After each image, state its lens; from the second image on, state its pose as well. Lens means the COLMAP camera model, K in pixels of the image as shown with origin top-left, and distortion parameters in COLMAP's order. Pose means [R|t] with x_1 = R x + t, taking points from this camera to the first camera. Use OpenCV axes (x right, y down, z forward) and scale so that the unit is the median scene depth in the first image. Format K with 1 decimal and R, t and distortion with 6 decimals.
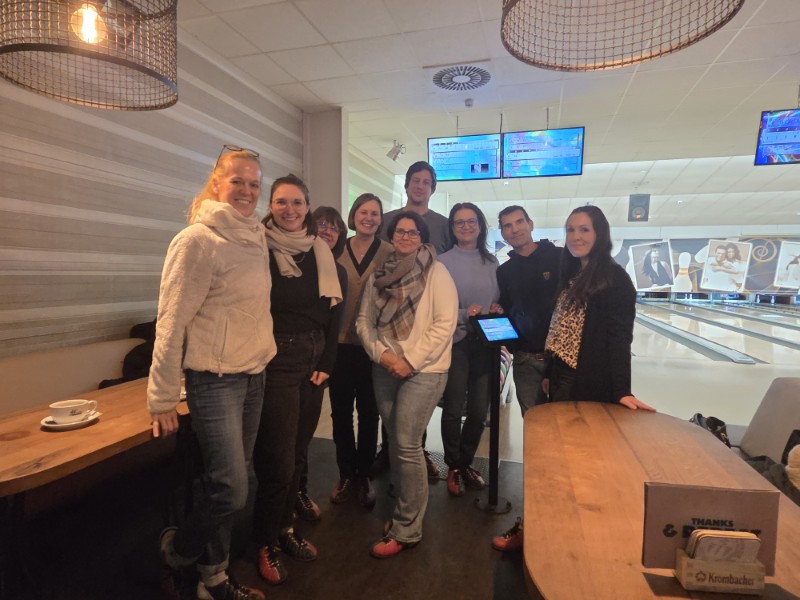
lens RADIAL K [[461.4, 0, 396.9], [0, 461.4, 299.0], [0, 0, 1]] dist [-0.001490, -0.000246]
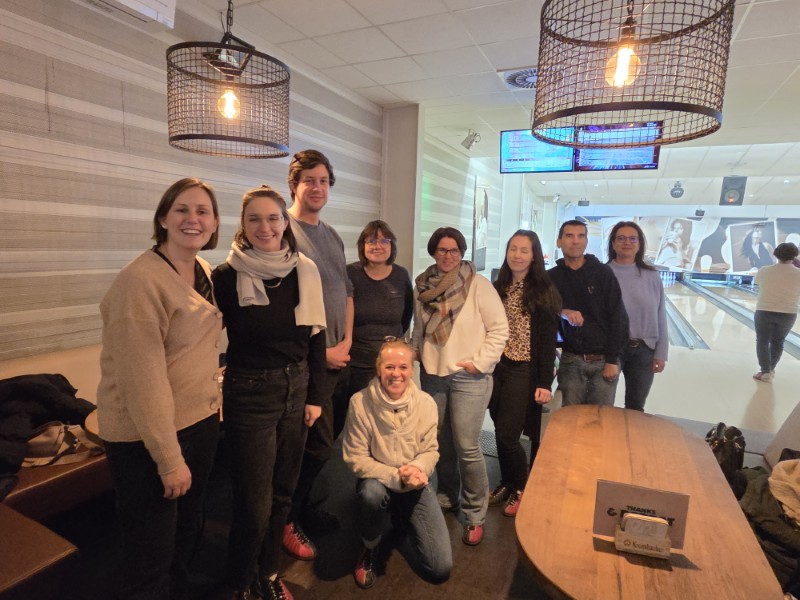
lens RADIAL K [[461.4, 0, 396.9], [0, 461.4, 299.0], [0, 0, 1]] dist [-0.001490, -0.000246]
pose [[0.986963, 0.046871, -0.153969, 0.018703], [-0.036368, 0.996860, 0.070341, -0.052090], [0.156782, -0.063825, 0.985569, -0.105595]]
